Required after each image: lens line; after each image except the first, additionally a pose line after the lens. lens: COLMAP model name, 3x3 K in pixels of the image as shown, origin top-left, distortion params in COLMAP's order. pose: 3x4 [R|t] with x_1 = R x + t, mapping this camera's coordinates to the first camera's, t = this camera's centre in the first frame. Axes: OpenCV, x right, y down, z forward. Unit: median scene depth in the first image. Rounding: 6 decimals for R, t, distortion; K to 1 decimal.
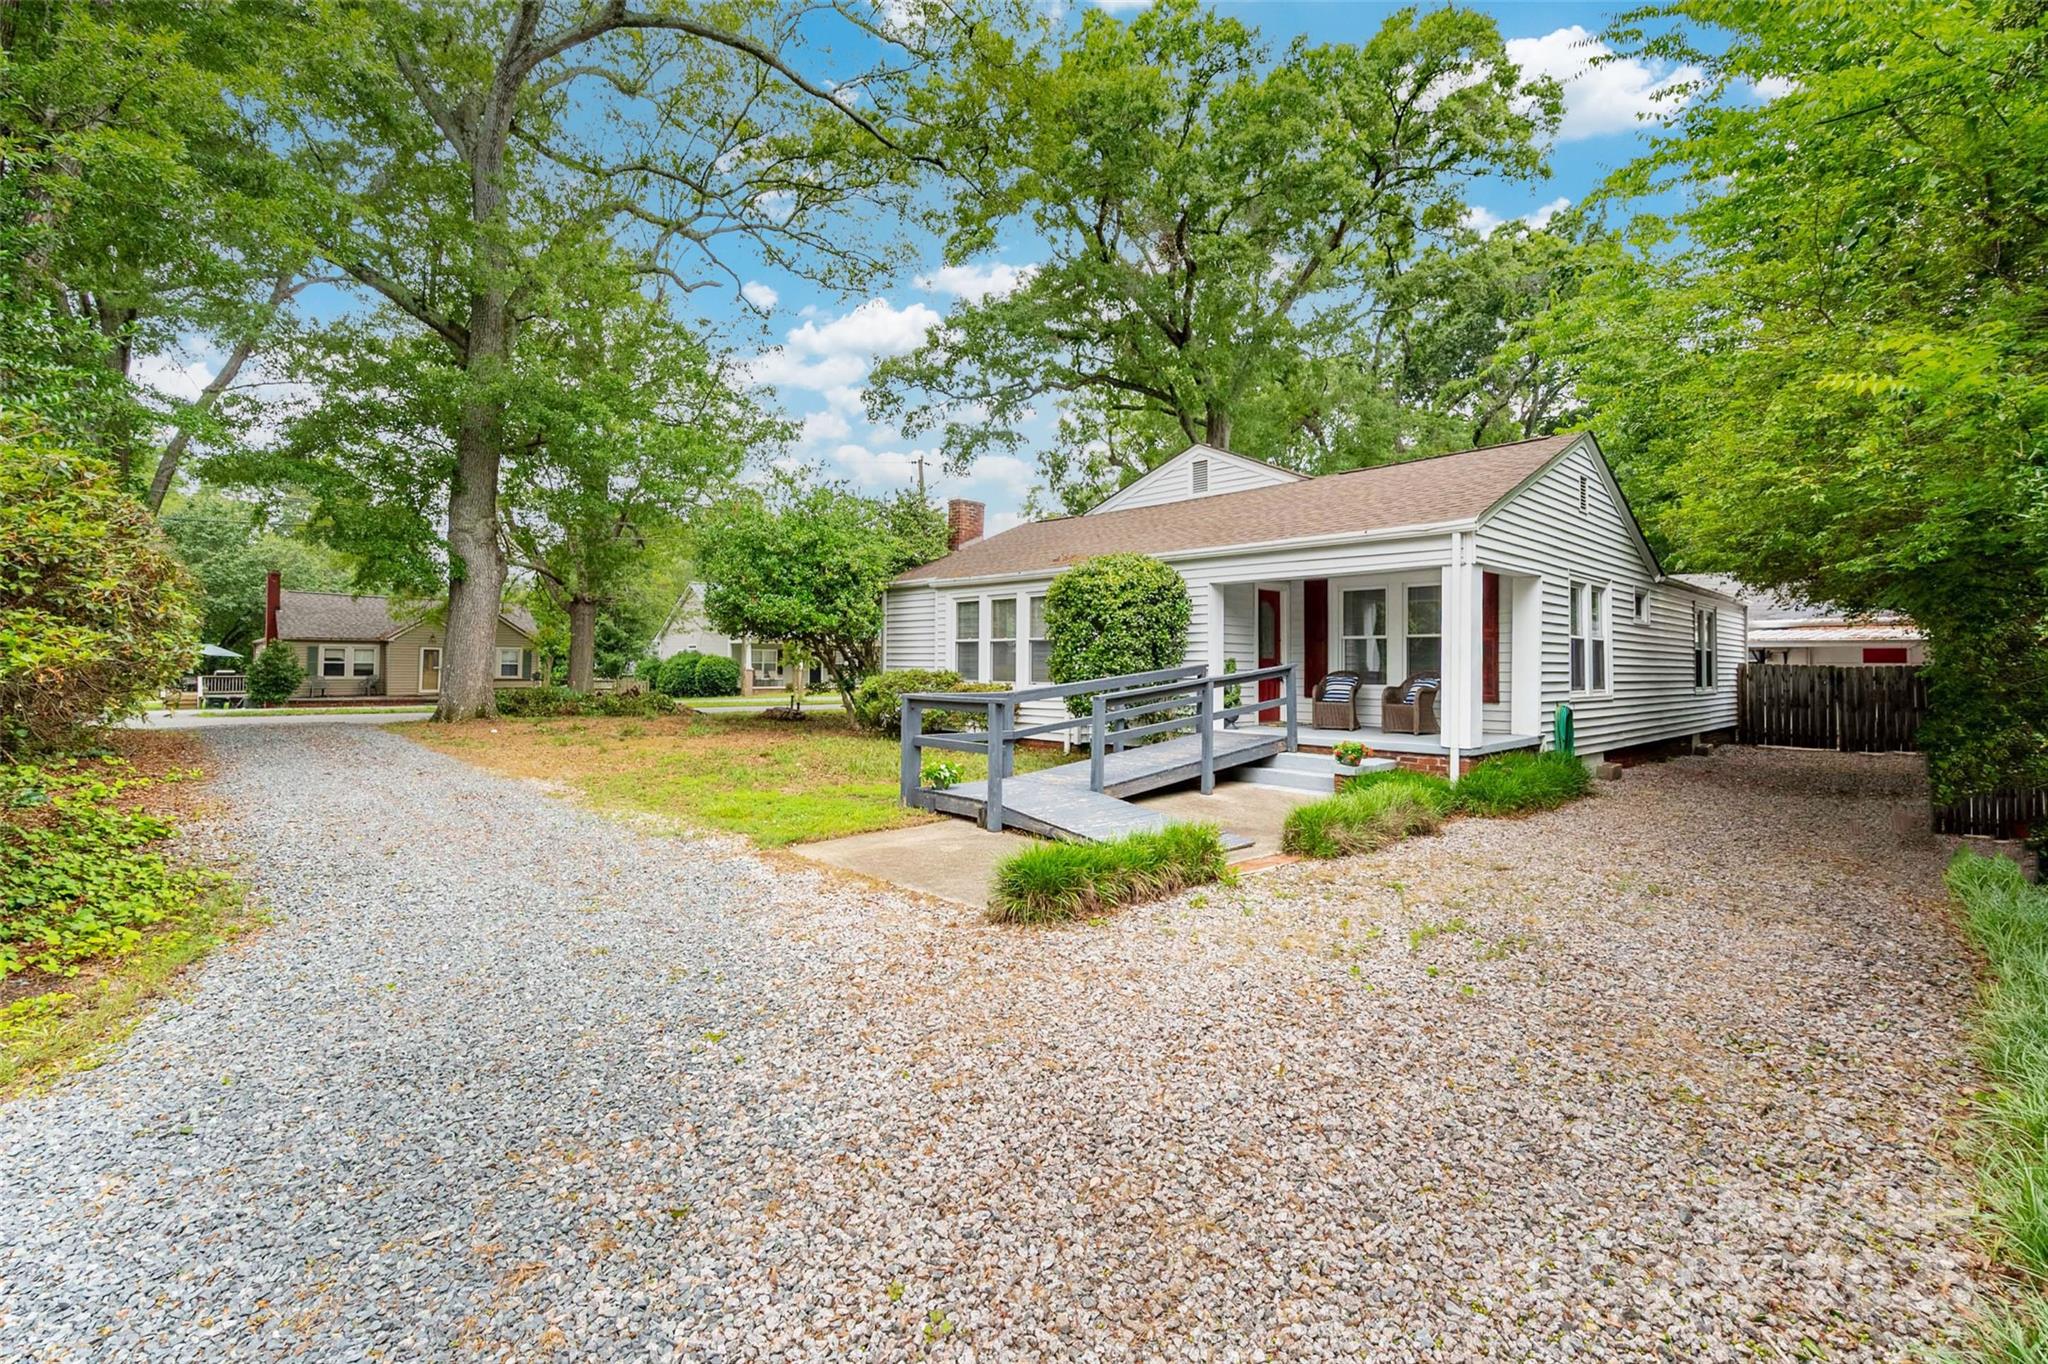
lens RADIAL K [[887.3, 0, 1020.9], [0, 887.3, 687.4], [0, 0, 1]] dist [-0.000898, -0.000014]
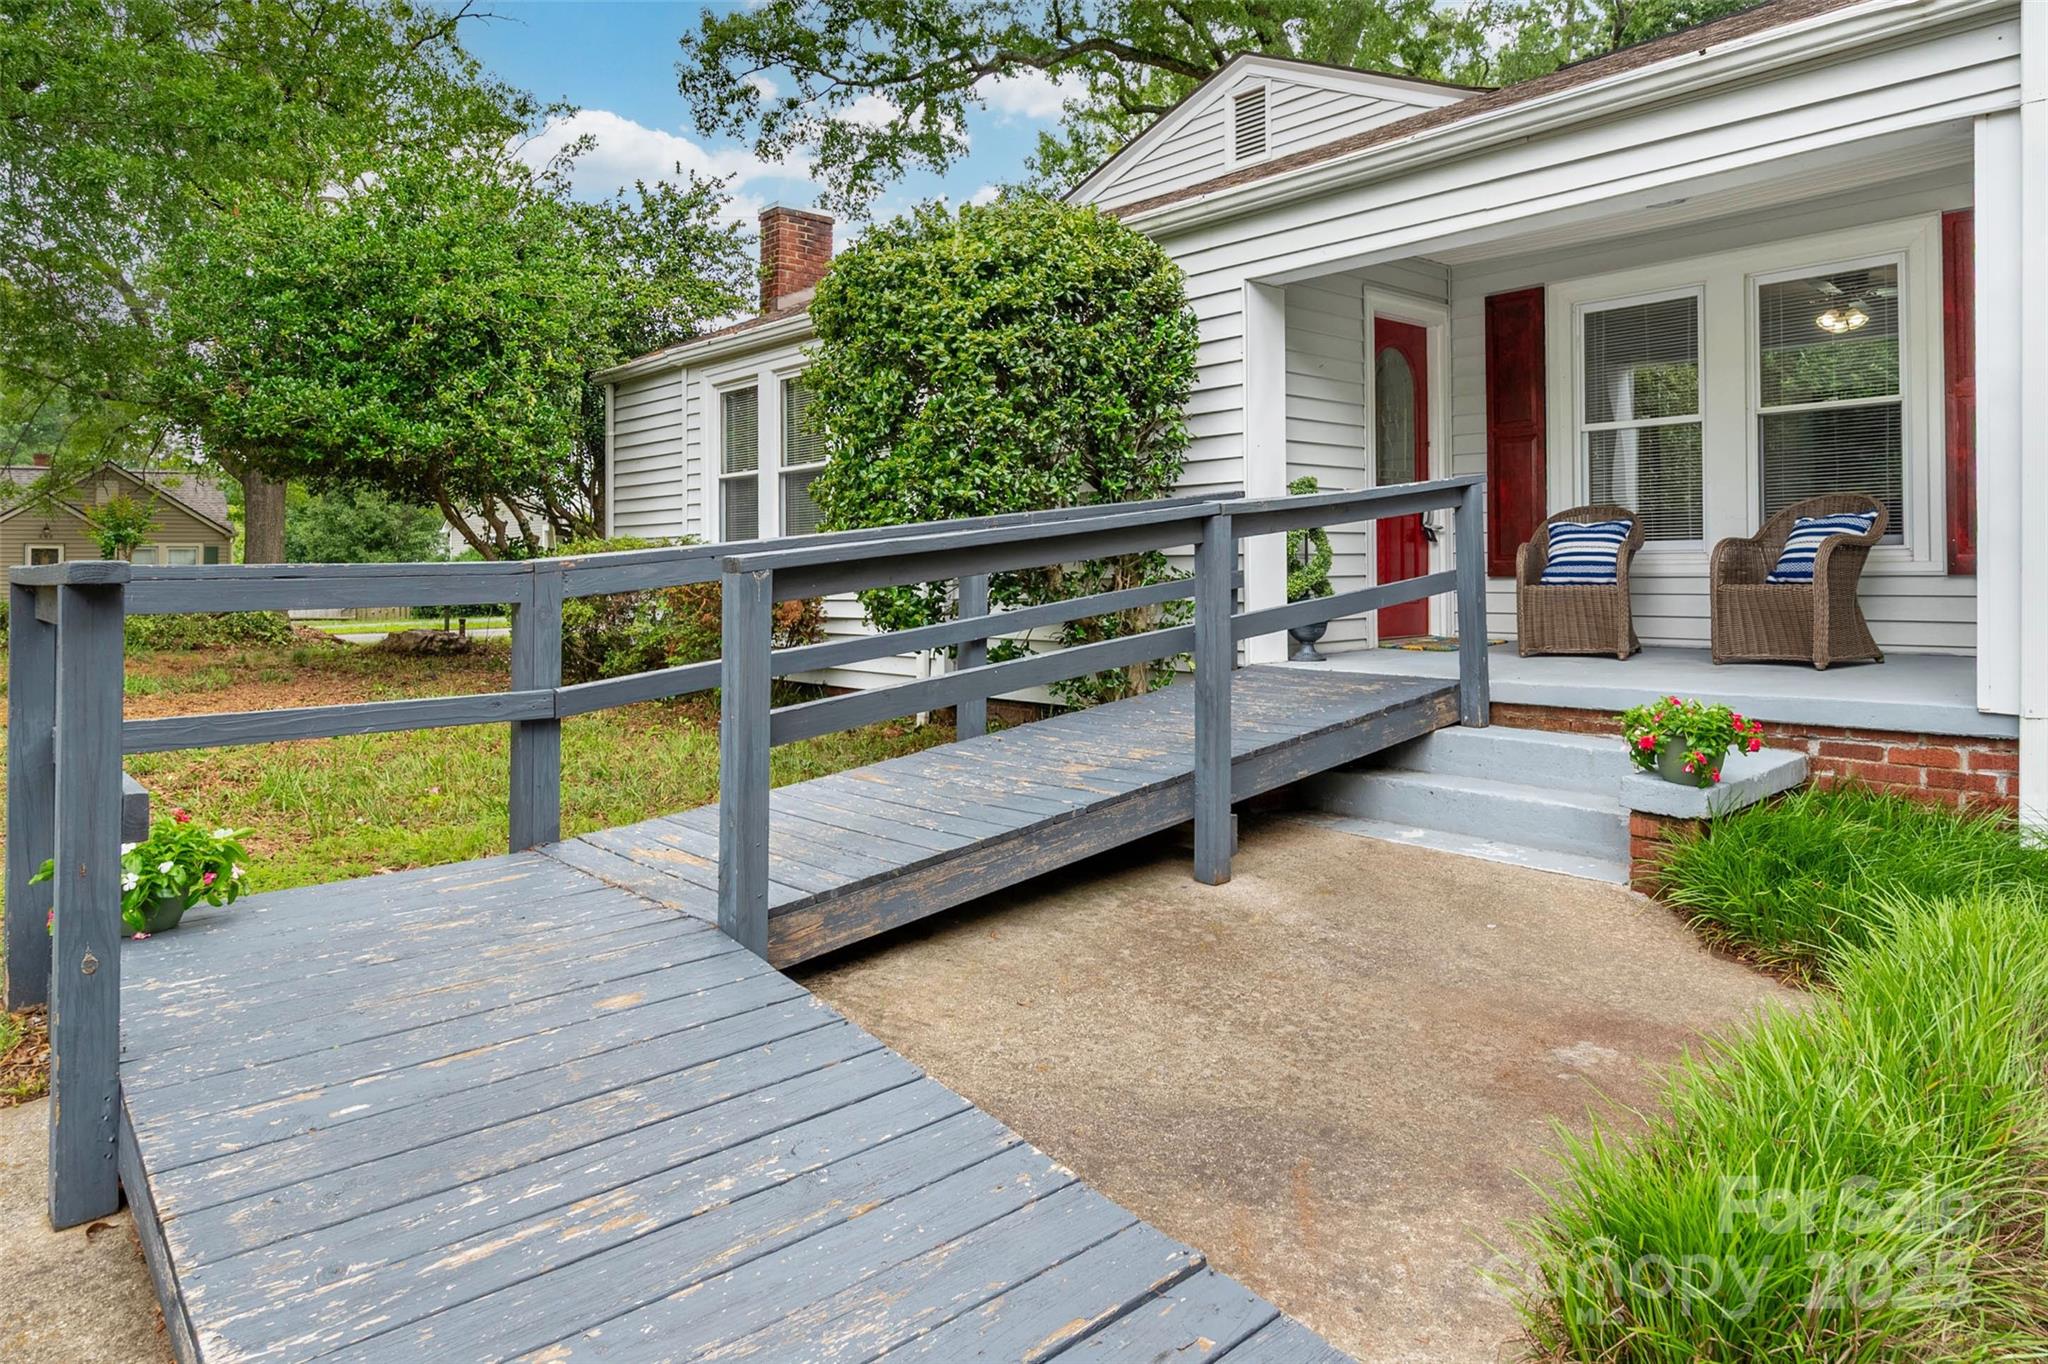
lens RADIAL K [[1258.1, 0, 1028.6], [0, 1258.1, 671.7], [0, 0, 1]] dist [-0.002812, 0.000168]
pose [[0.999736, -0.021752, -0.007417, 0.122577], [0.022175, 0.997784, 0.062737, 0.015538], [0.006036, -0.062885, 0.998003, 0.460631]]
